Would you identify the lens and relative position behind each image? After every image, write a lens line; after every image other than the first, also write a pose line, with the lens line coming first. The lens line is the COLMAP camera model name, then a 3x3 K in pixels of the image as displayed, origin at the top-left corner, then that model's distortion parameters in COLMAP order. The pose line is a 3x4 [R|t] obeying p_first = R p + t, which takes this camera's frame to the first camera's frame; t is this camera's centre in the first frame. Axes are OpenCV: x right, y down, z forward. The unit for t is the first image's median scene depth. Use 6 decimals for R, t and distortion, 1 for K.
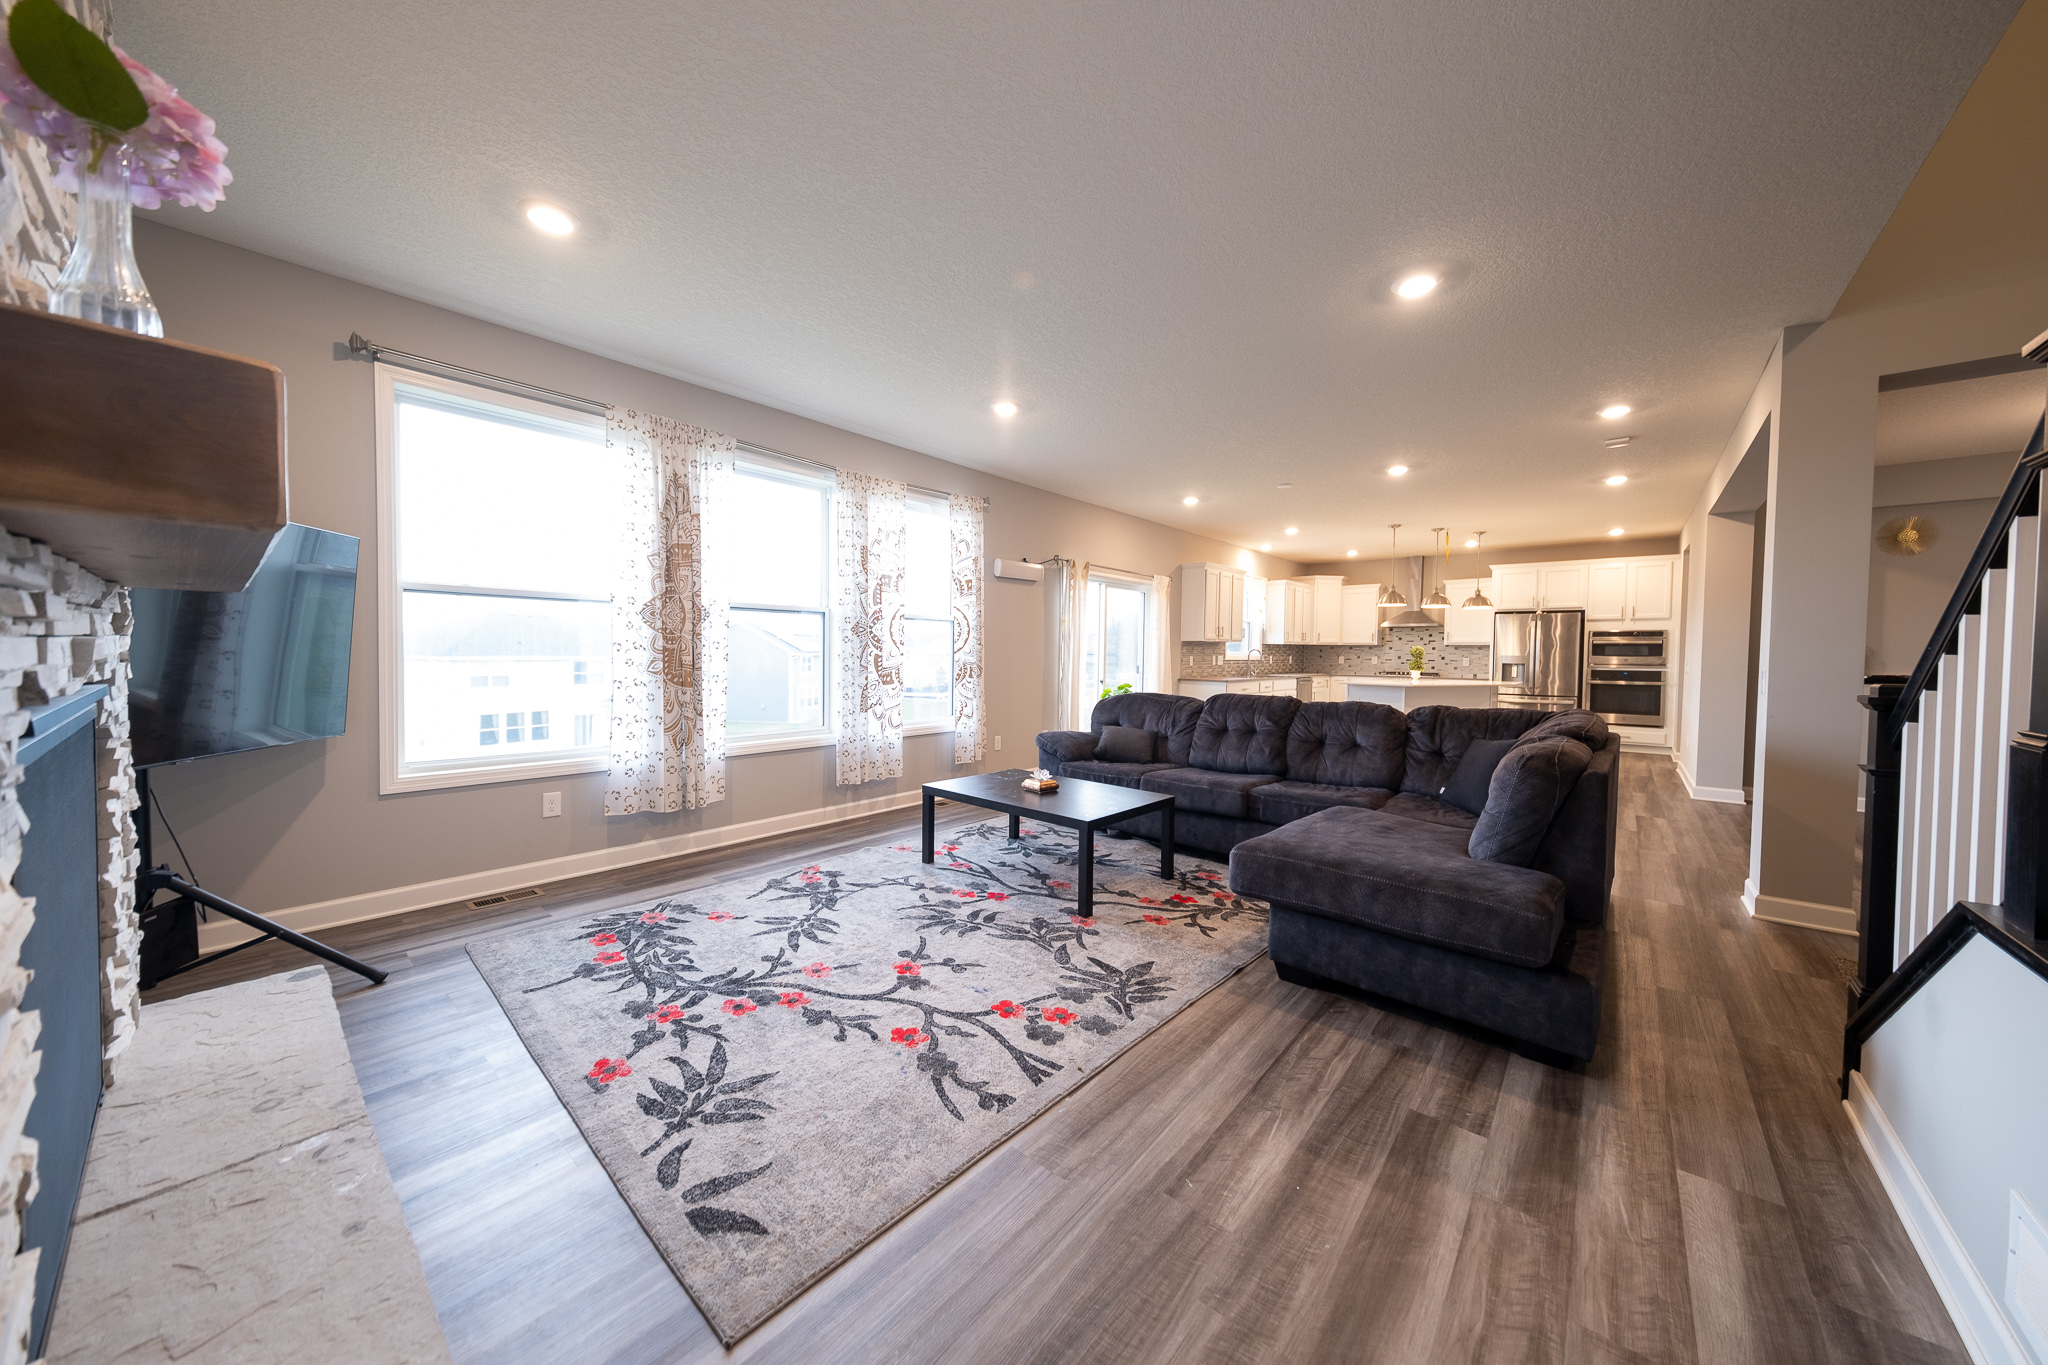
lens RADIAL K [[687.9, 0, 1020.5], [0, 687.9, 671.0], [0, 0, 1]] dist [0.004733, -0.000161]
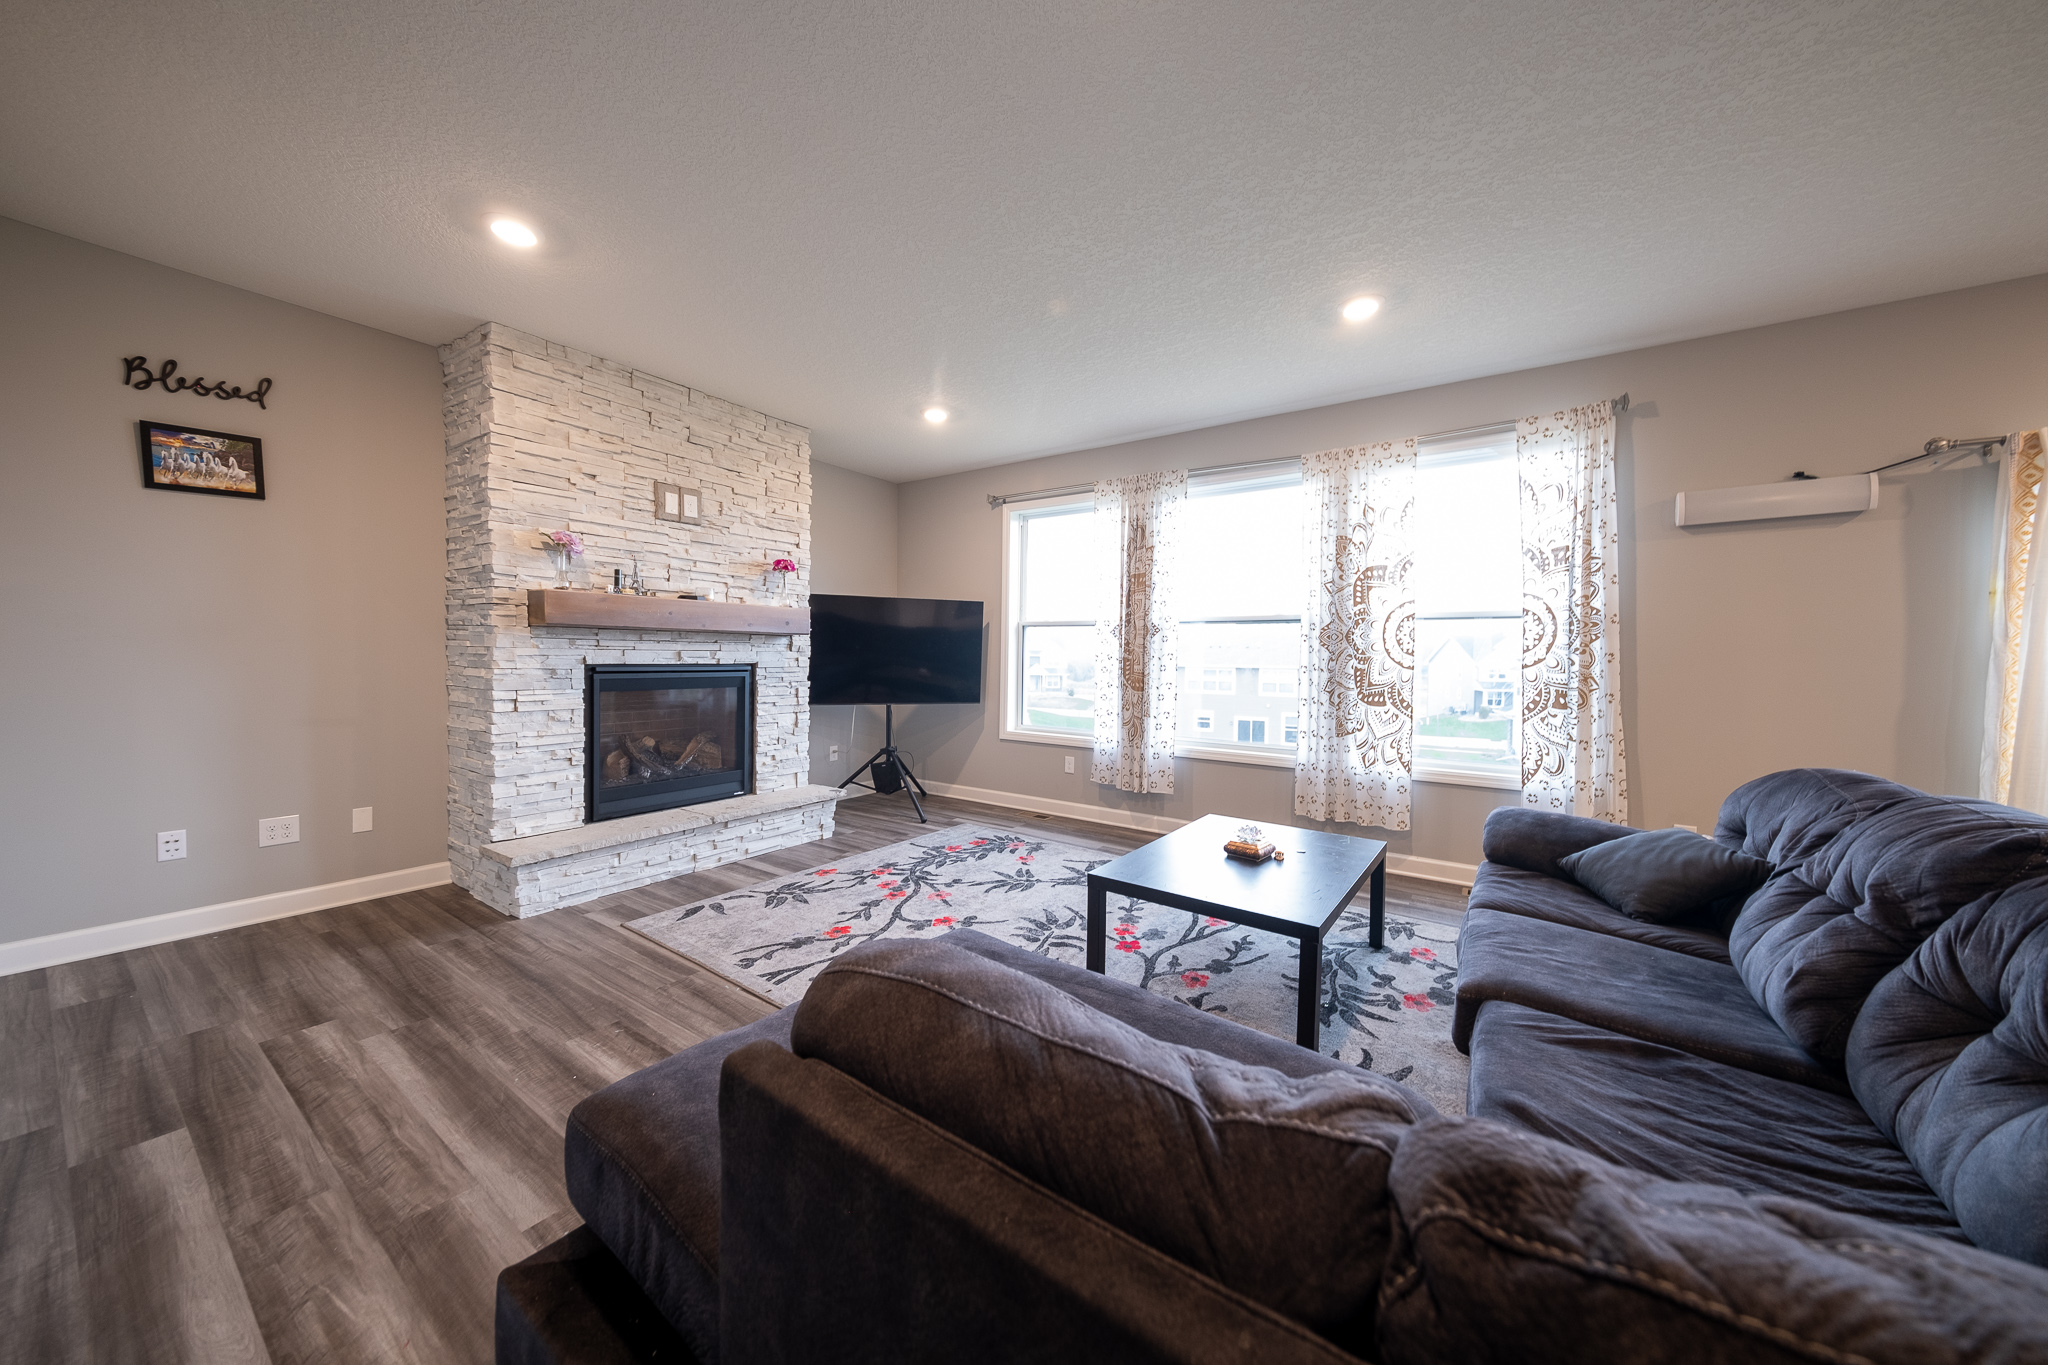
lens RADIAL K [[687.9, 0, 1020.5], [0, 687.9, 671.0], [0, 0, 1]] dist [0.004733, -0.000161]
pose [[0.098463, 0.011019, -0.995080, 0.881366], [-0.038164, 0.999245, 0.007289, -0.015963], [0.994409, 0.037258, 0.098809, 0.845828]]
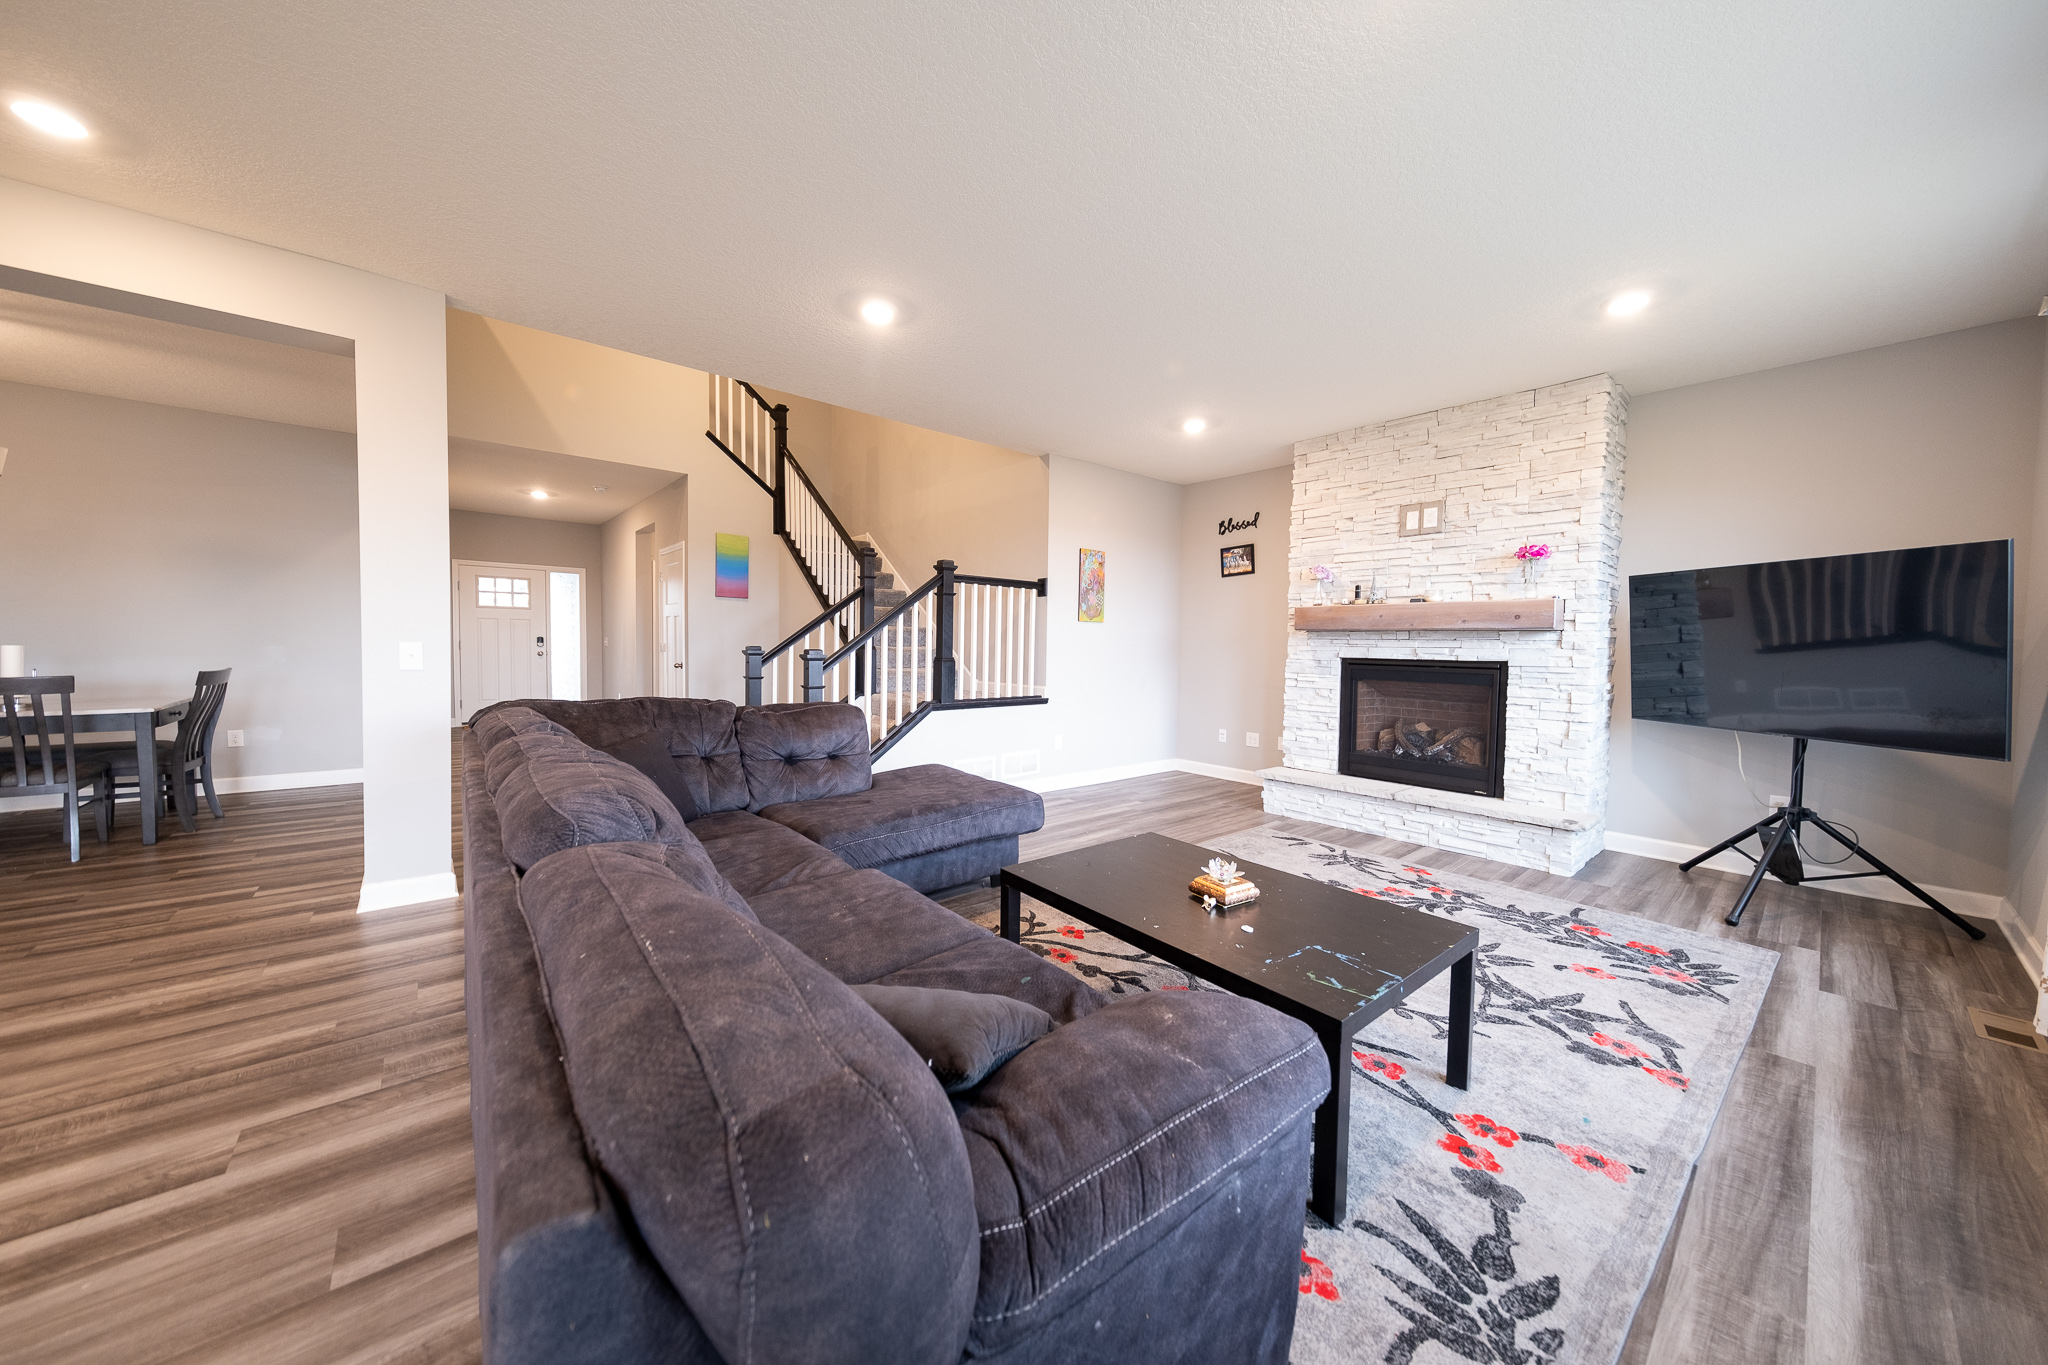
lens RADIAL K [[687.9, 0, 1020.5], [0, 687.9, 671.0], [0, 0, 1]] dist [0.004733, -0.000161]
pose [[-0.986666, -0.033971, 0.159173, 0.130837], [-0.023401, 0.997424, 0.067813, -0.050794], [-0.161067, 0.063184, -0.984919, 1.922073]]
